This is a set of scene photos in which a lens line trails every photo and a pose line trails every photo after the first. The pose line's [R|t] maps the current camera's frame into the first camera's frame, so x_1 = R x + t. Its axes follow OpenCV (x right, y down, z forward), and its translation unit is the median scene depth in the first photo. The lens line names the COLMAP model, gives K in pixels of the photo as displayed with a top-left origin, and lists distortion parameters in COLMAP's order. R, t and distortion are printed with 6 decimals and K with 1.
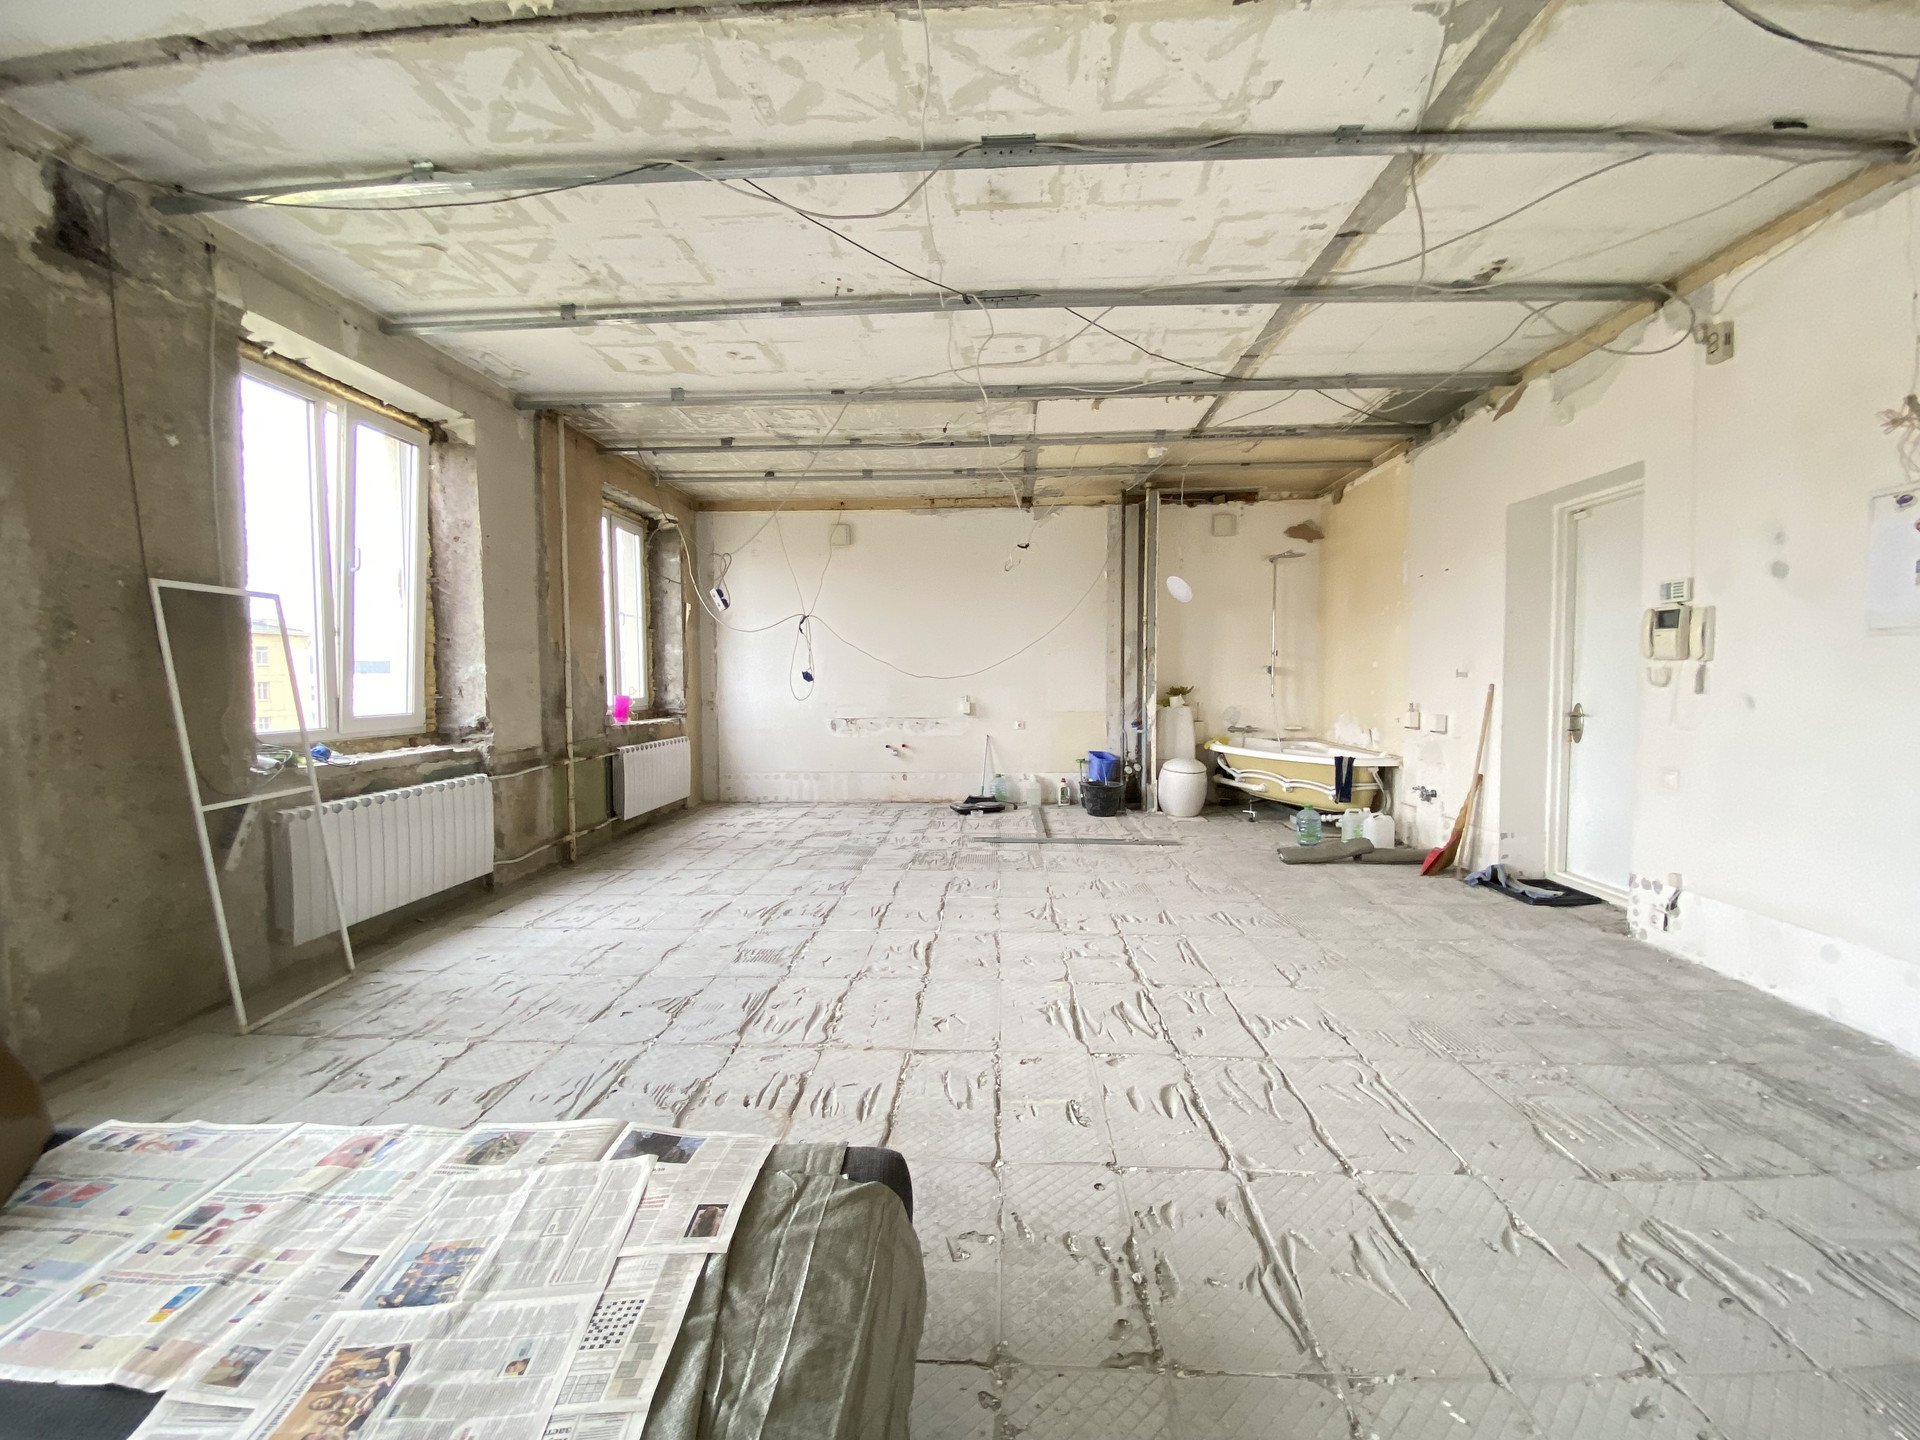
lens RADIAL K [[791.5, 0, 960.0], [0, 791.5, 720.0], [0, 0, 1]] dist [0.055354, -0.040434]
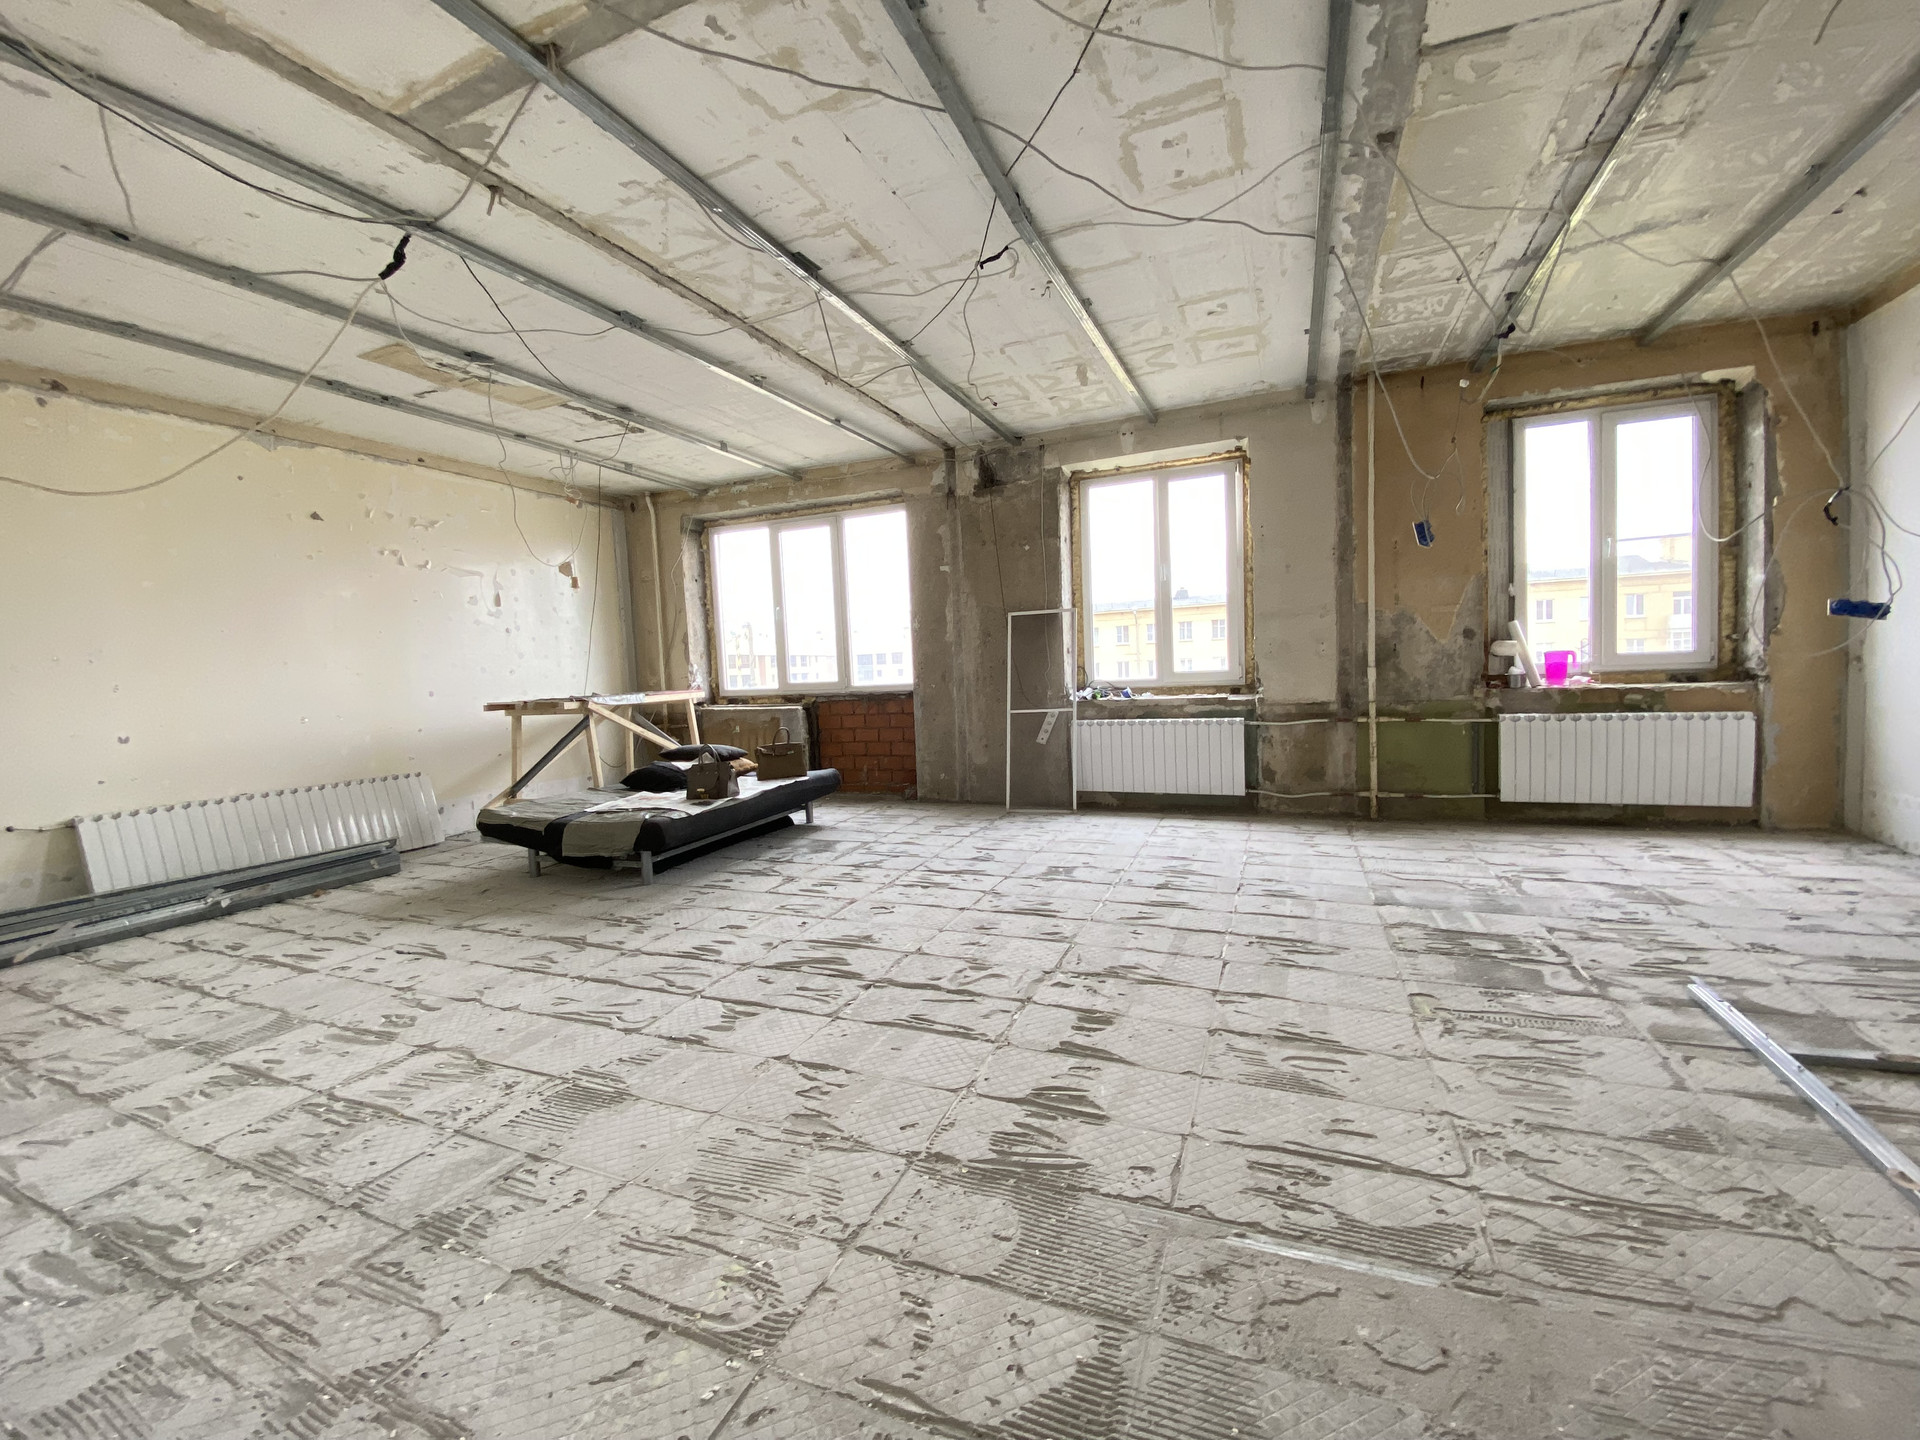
lens RADIAL K [[783.9, 0, 960.4], [0, 783.9, 726.9], [0, 0, 1]] dist [0.088377, -0.053307]
pose [[-0.348575, 0.093921, -0.932563, 1.082329], [-0.005276, 0.994754, 0.102156, -0.067052], [0.937266, 0.040529, -0.346251, 1.465111]]
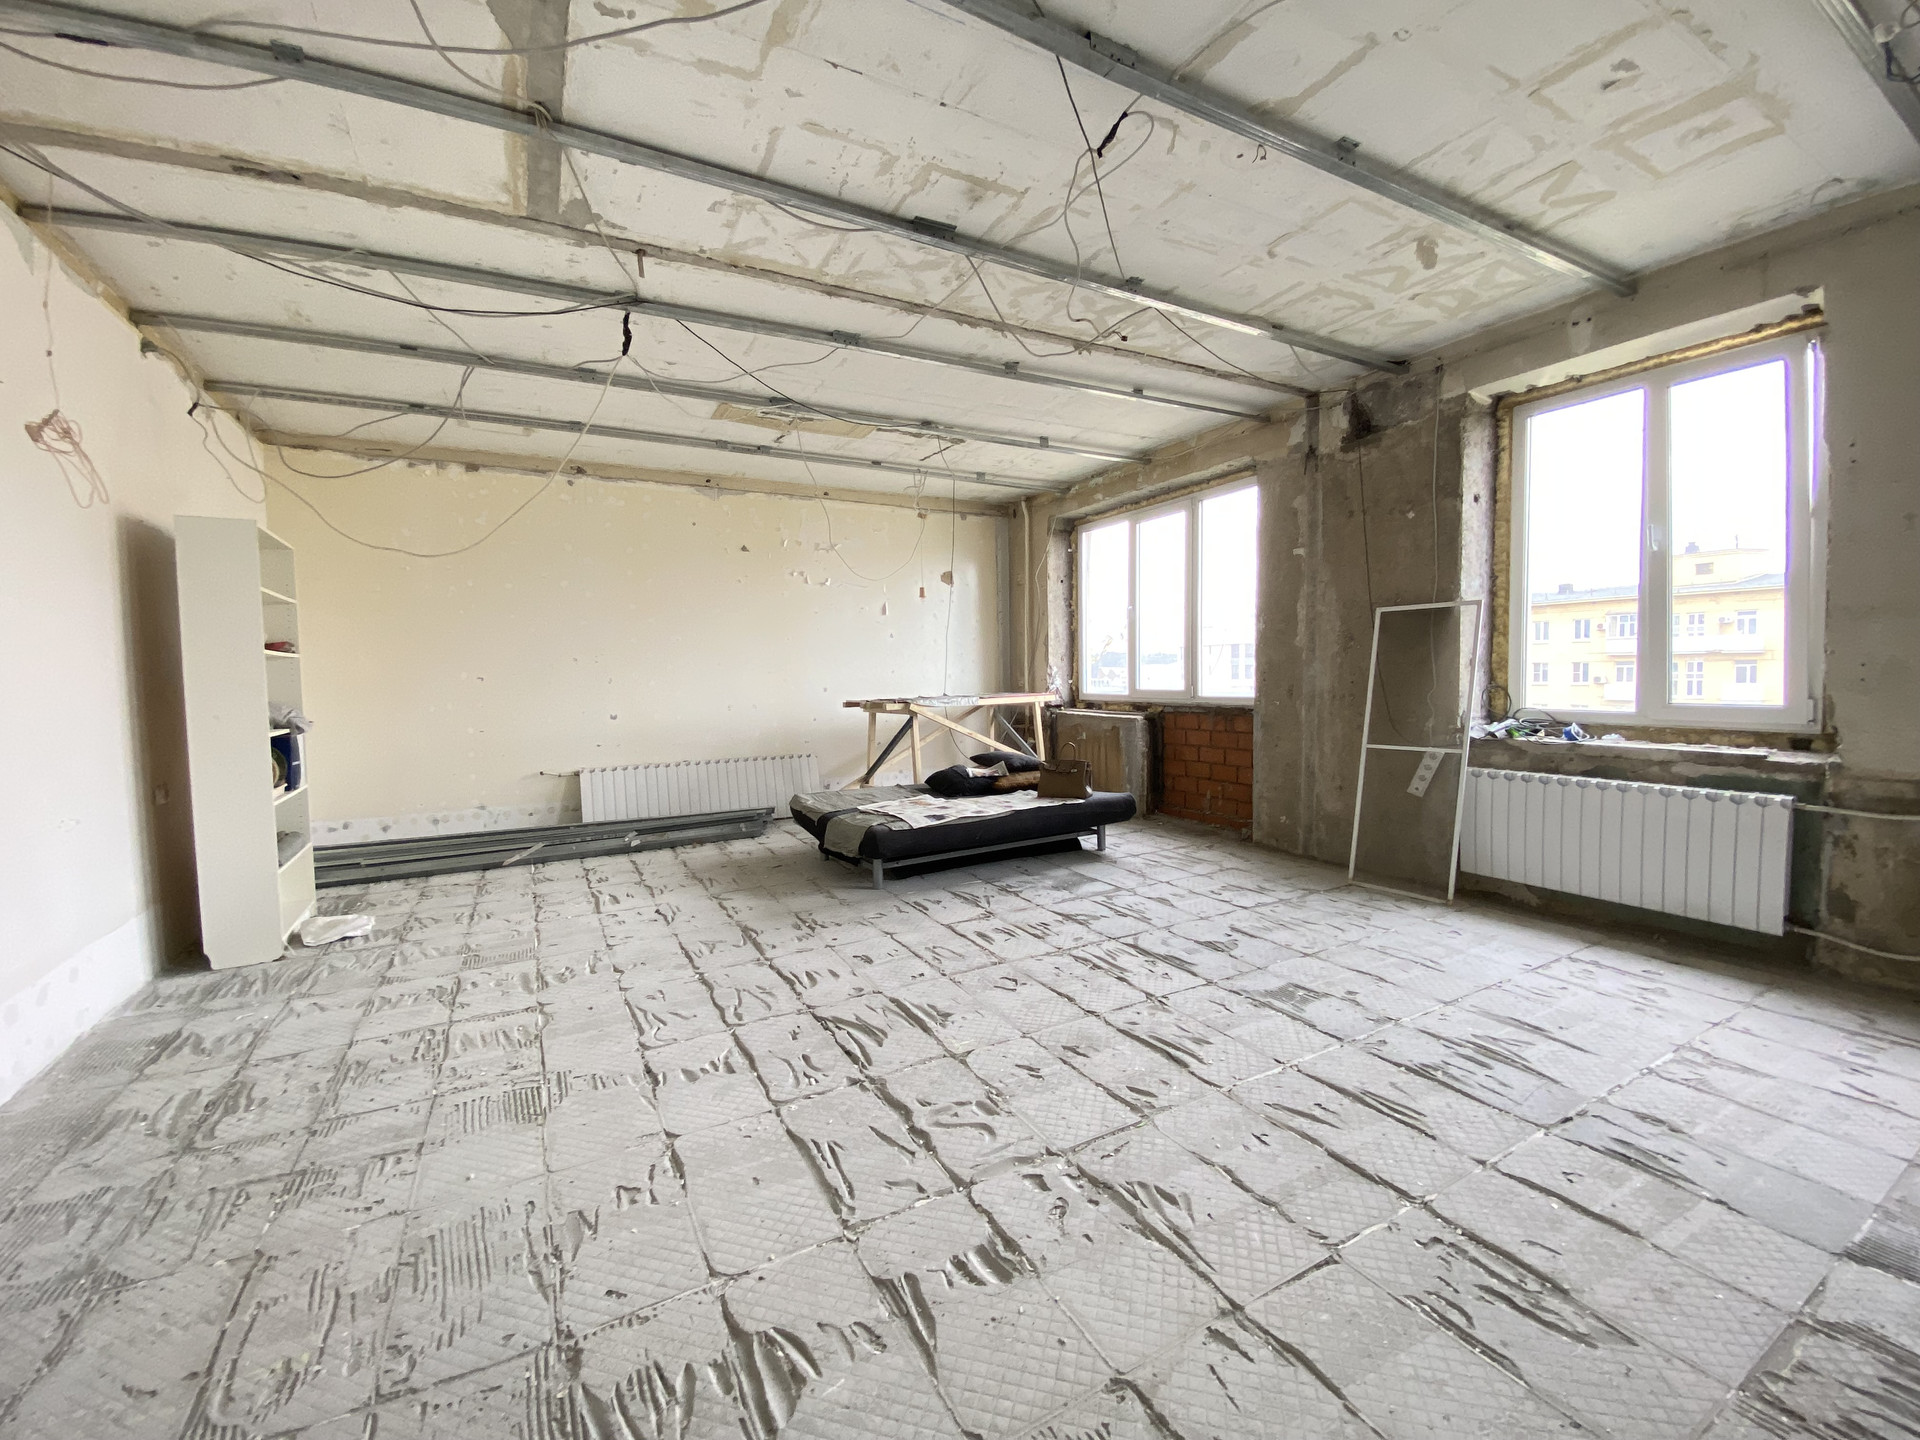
lens RADIAL K [[791.5, 0, 960.0], [0, 791.5, 720.0], [0, 0, 1]] dist [0.055354, -0.040434]
pose [[-0.853844, 0.053920, -0.517729, 0.562414], [-0.003967, 0.993917, 0.110056, -0.107913], [0.520514, 0.096024, -0.848437, 1.745852]]
